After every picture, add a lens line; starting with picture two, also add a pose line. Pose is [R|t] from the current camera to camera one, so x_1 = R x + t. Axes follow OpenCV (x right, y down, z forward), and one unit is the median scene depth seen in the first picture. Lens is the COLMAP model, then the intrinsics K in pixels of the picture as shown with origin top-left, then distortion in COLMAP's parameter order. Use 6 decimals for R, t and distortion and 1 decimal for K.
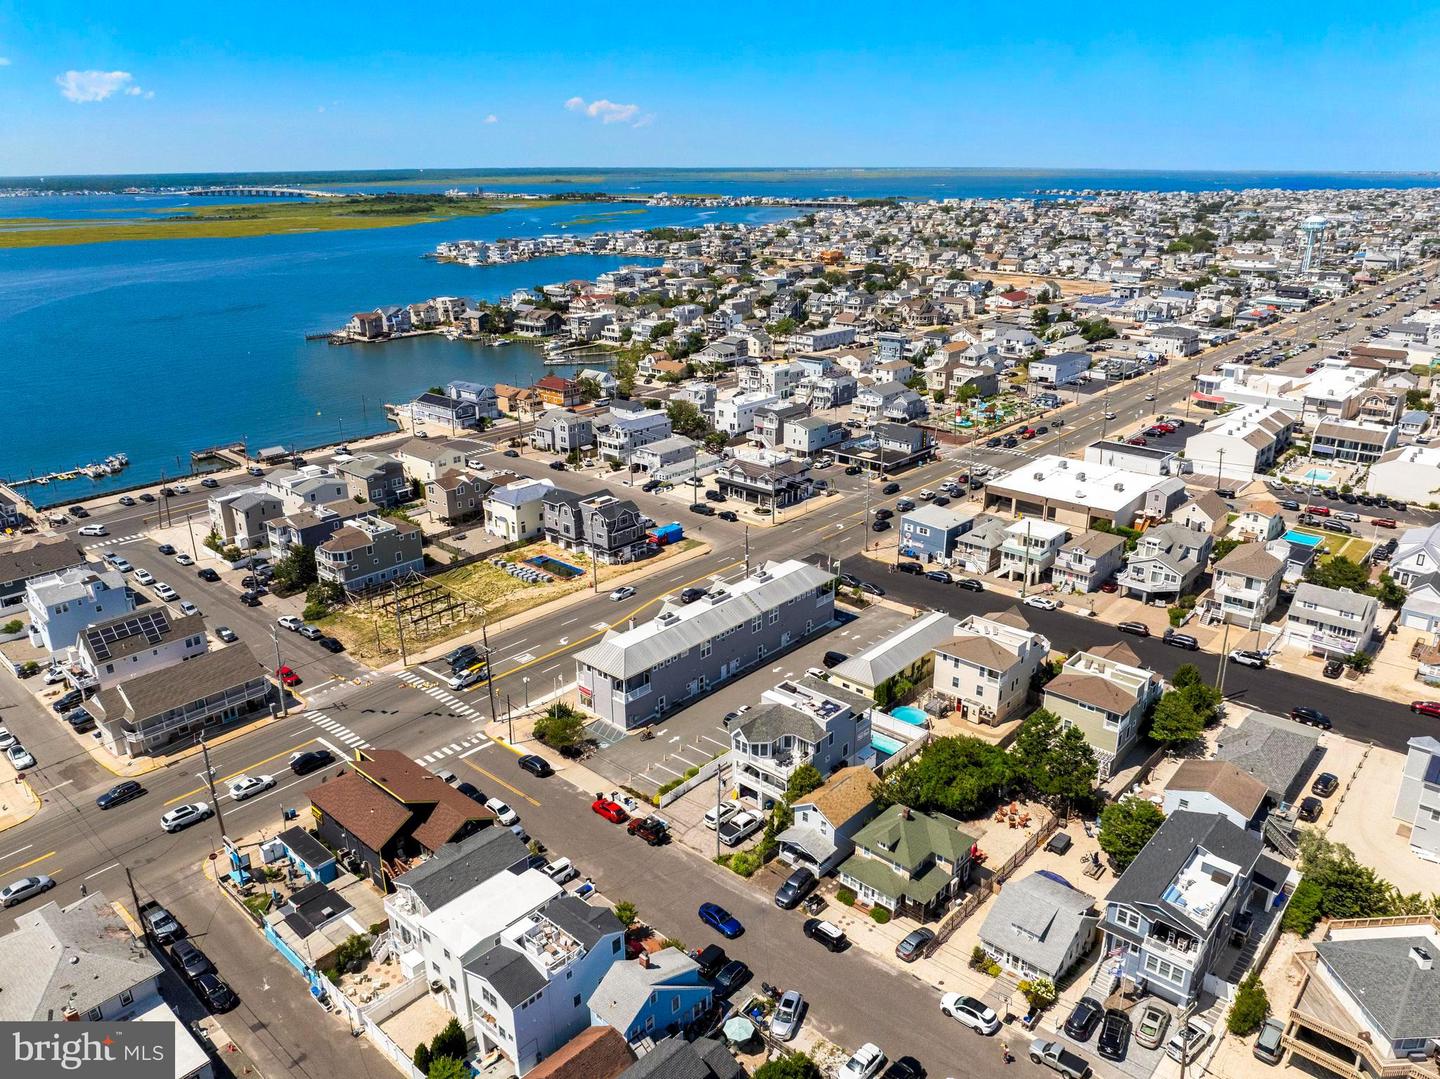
lens RADIAL K [[997.5, 0, 746.3], [0, 997.5, 539.1], [0, 0, 1]] dist [-0.037870, -0.001254]
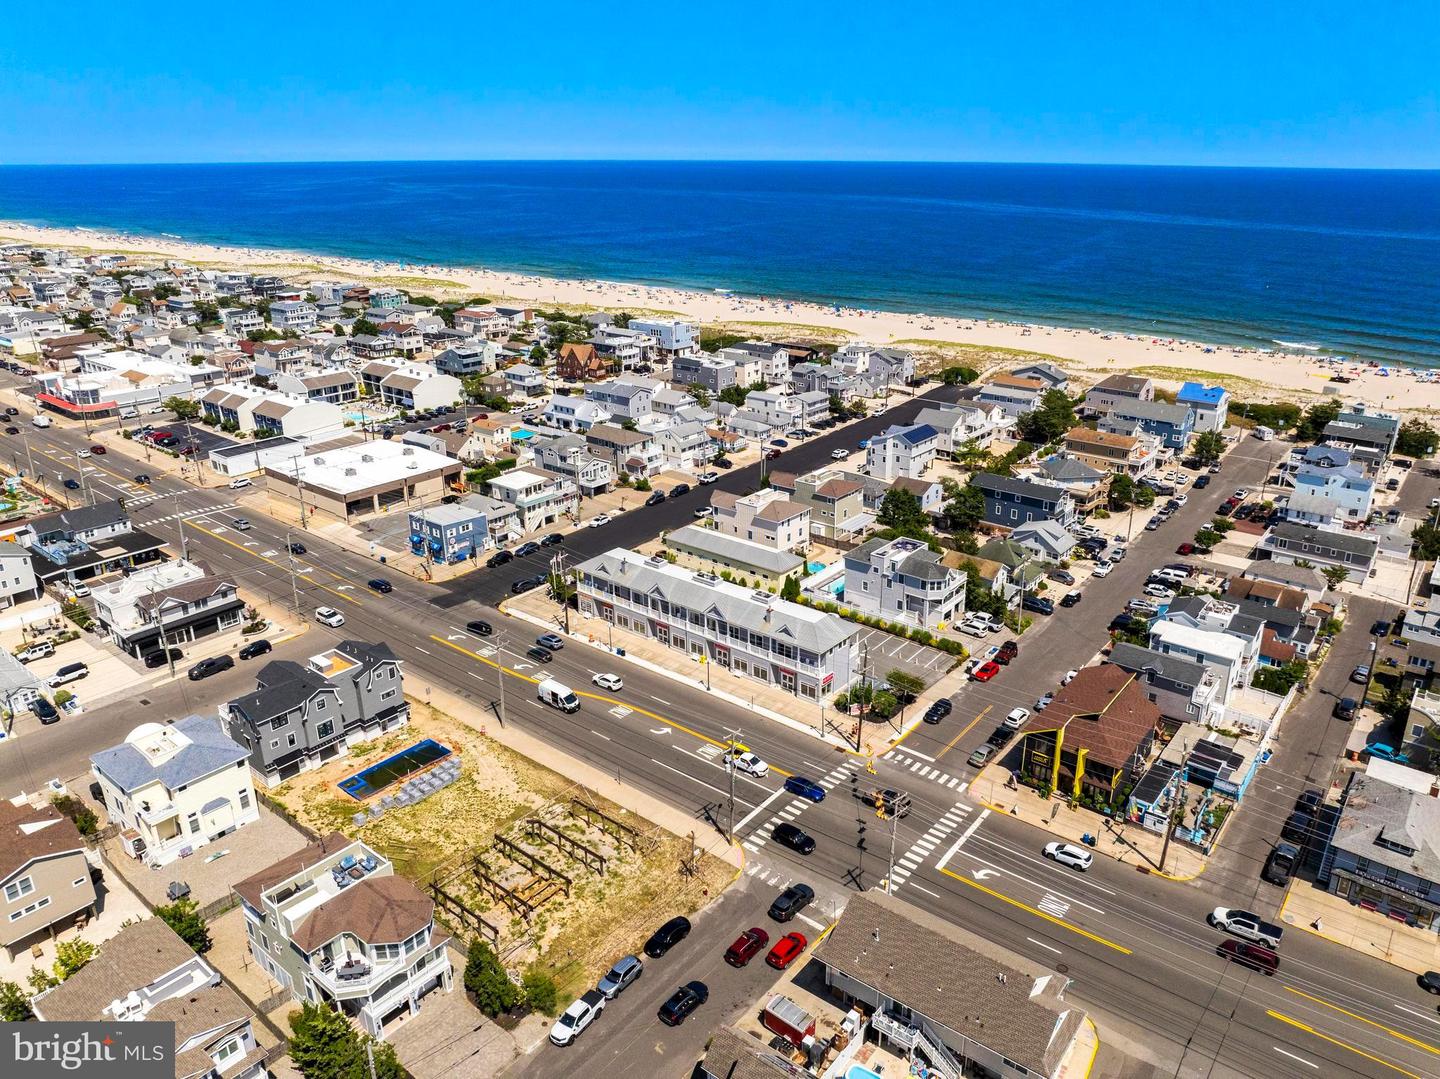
lens RADIAL K [[997.5, 0, 746.3], [0, 997.5, 539.1], [0, 0, 1]] dist [-0.037870, -0.001254]
pose [[-0.051458, -0.354497, 0.933640, -0.728410], [0.339933, 0.872837, 0.350146, -0.240525], [-0.939041, 0.335392, 0.075591, 0.677217]]
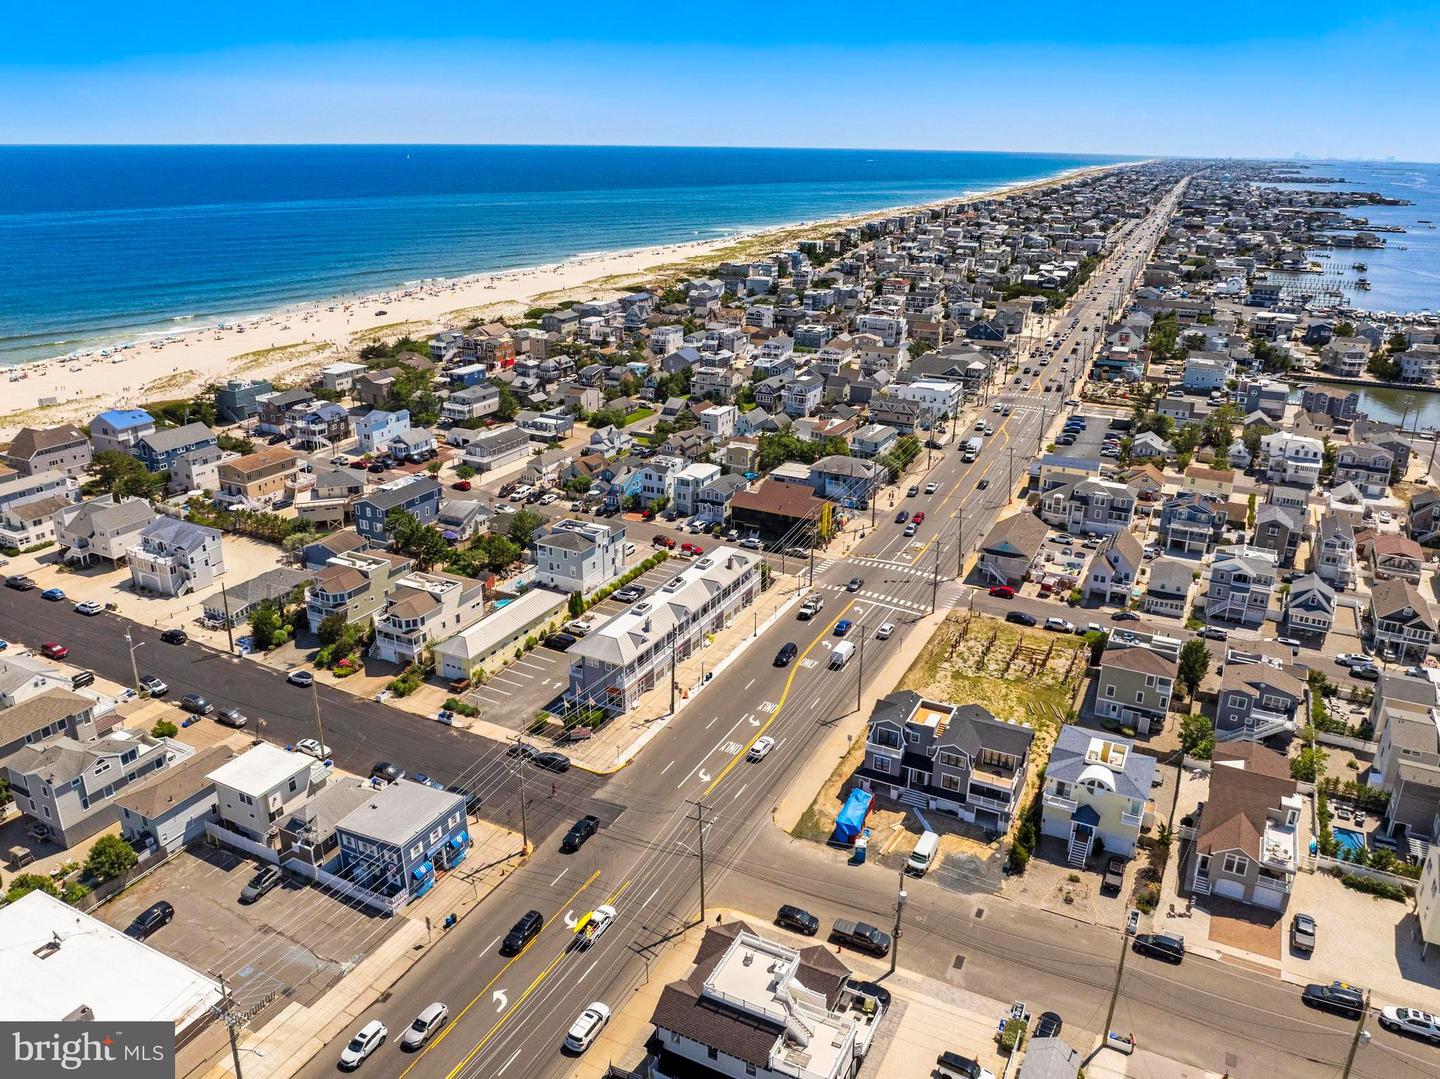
lens RADIAL K [[1043.8, 0, 720.0], [0, 1043.8, 539.5], [0, 0, 1]] dist [-0.032095, -0.006401]
pose [[-0.969968, 0.079756, -0.229783, 0.141021], [-0.090934, 0.757300, 0.646705, -0.559785], [0.225593, 0.648179, -0.727305, 1.400733]]
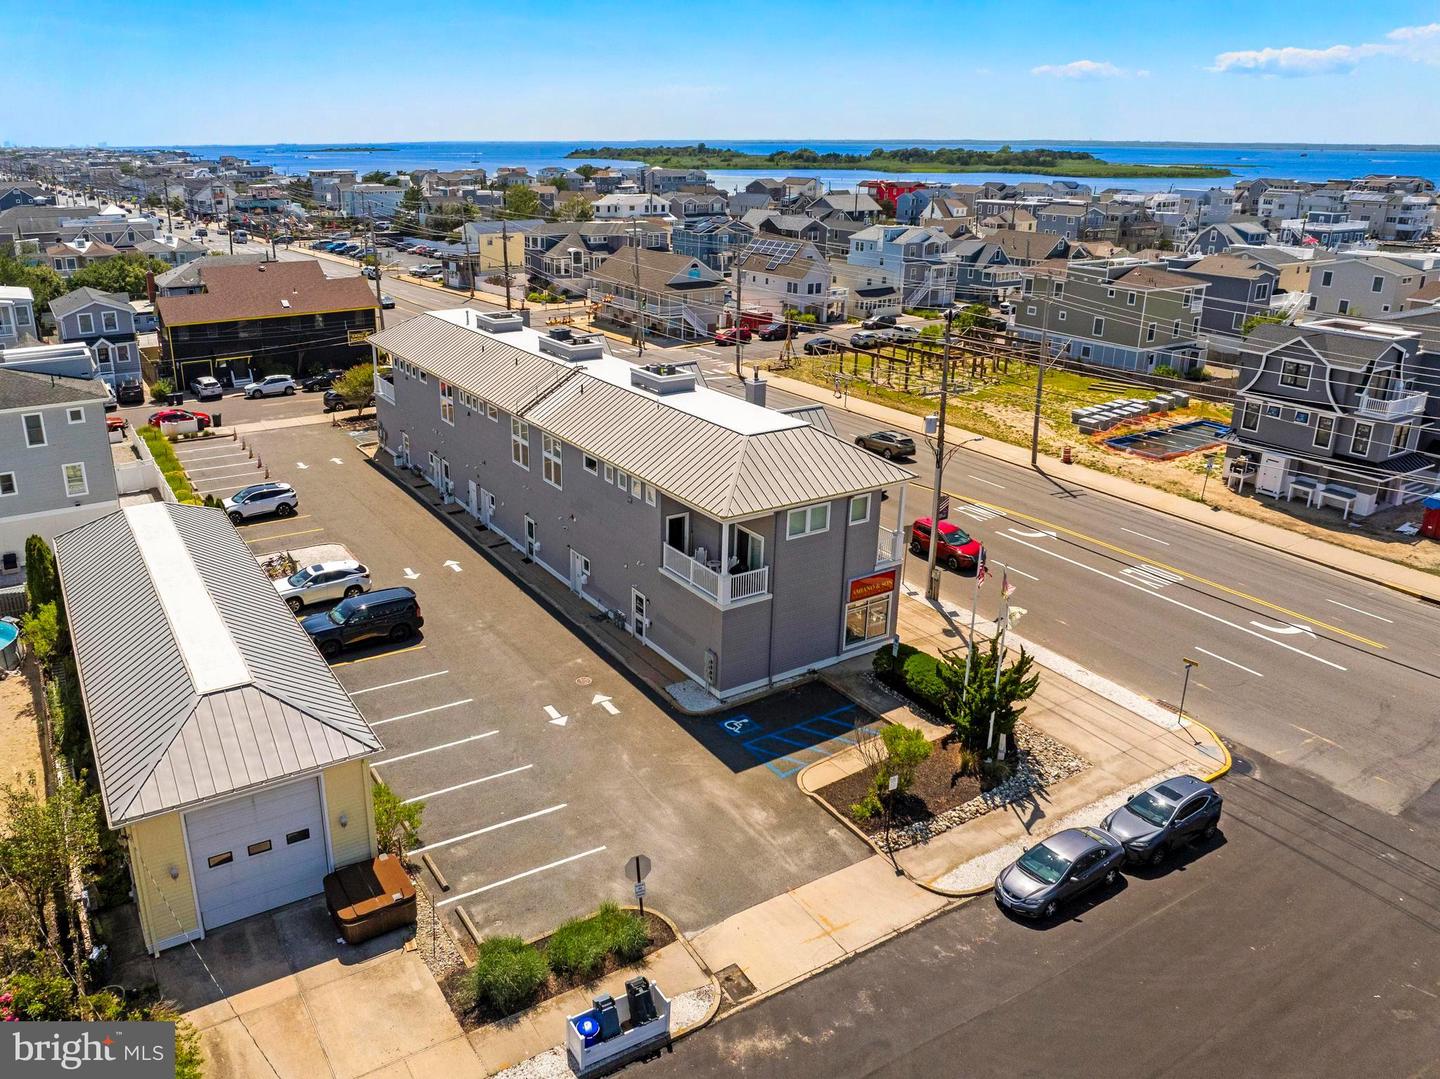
lens RADIAL K [[1093.4, 0, 699.0], [0, 1093.4, 466.5], [0, 0, 1]] dist [-0.013029, -0.001890]
pose [[-0.283483, 0.280164, -0.917140, 0.284079], [-0.335693, 0.866872, 0.368569, -0.060093], [0.898303, 0.412360, -0.151695, 0.873285]]
